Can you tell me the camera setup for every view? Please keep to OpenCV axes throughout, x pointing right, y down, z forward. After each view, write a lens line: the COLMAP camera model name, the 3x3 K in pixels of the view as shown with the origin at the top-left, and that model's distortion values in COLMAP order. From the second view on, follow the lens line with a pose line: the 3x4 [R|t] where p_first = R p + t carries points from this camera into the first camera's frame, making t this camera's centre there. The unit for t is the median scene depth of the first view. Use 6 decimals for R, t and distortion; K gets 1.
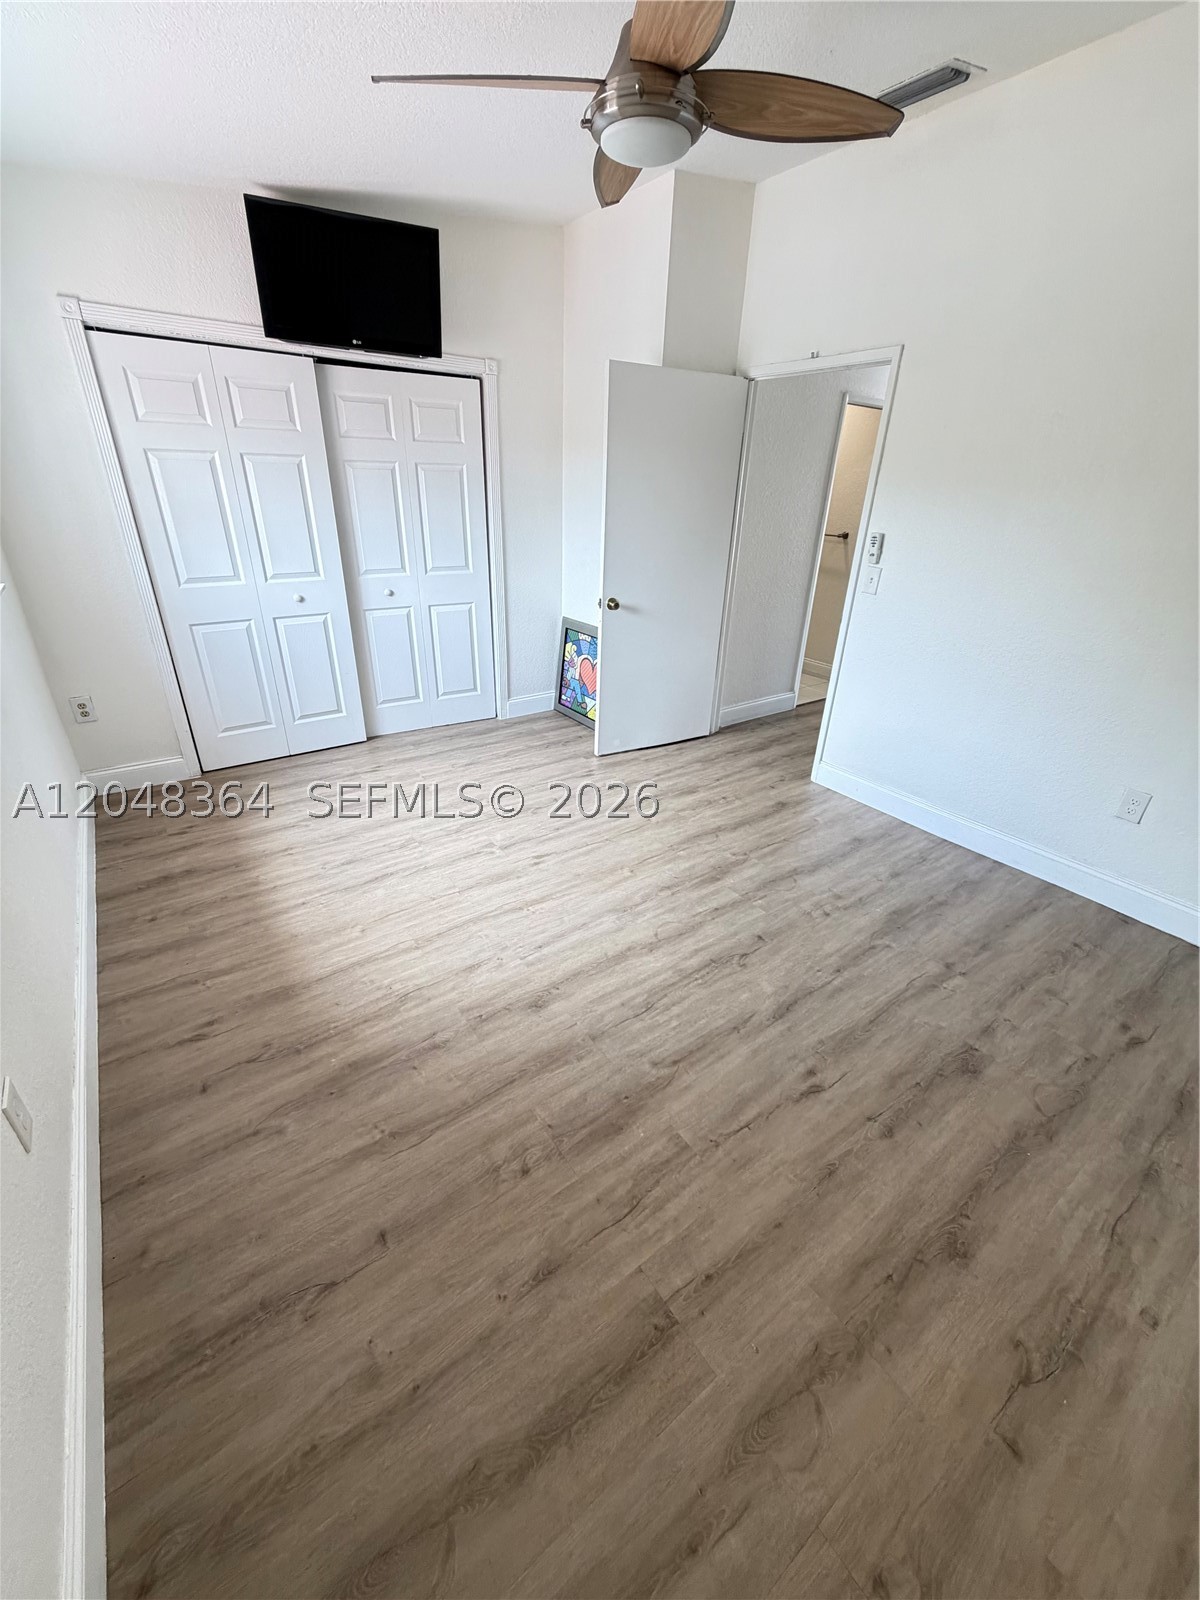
lens RADIAL K [[636.5, 0, 590.7], [0, 636.5, 795.3], [0, 0, 1]] dist [-0.001720, 0.000719]
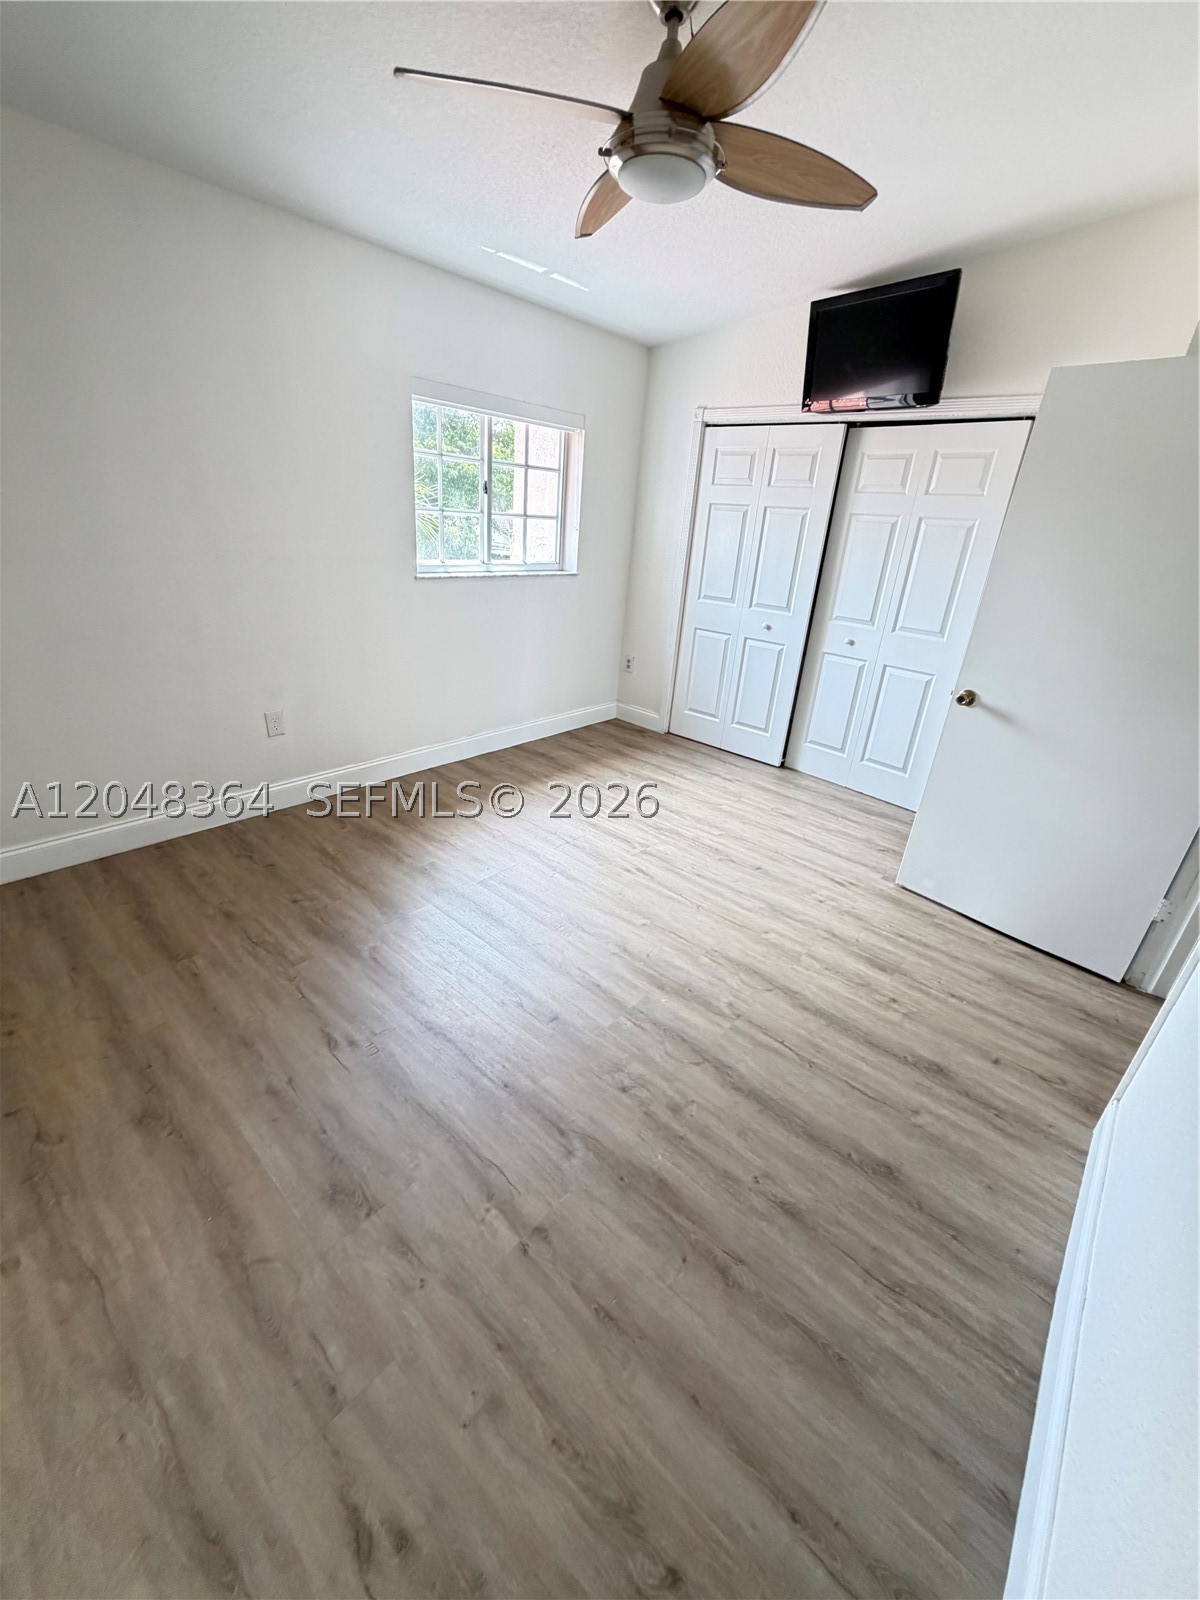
lens RADIAL K [[636.5, 0, 602.8], [0, 636.5, 794.6], [0, 0, 1]] dist [-0.001720, 0.000719]
pose [[0.227186, 0.382520, -0.895581, 0.772823], [-0.484013, 0.842354, 0.237004, -0.219403], [0.845055, 0.379629, 0.376515, 0.514060]]
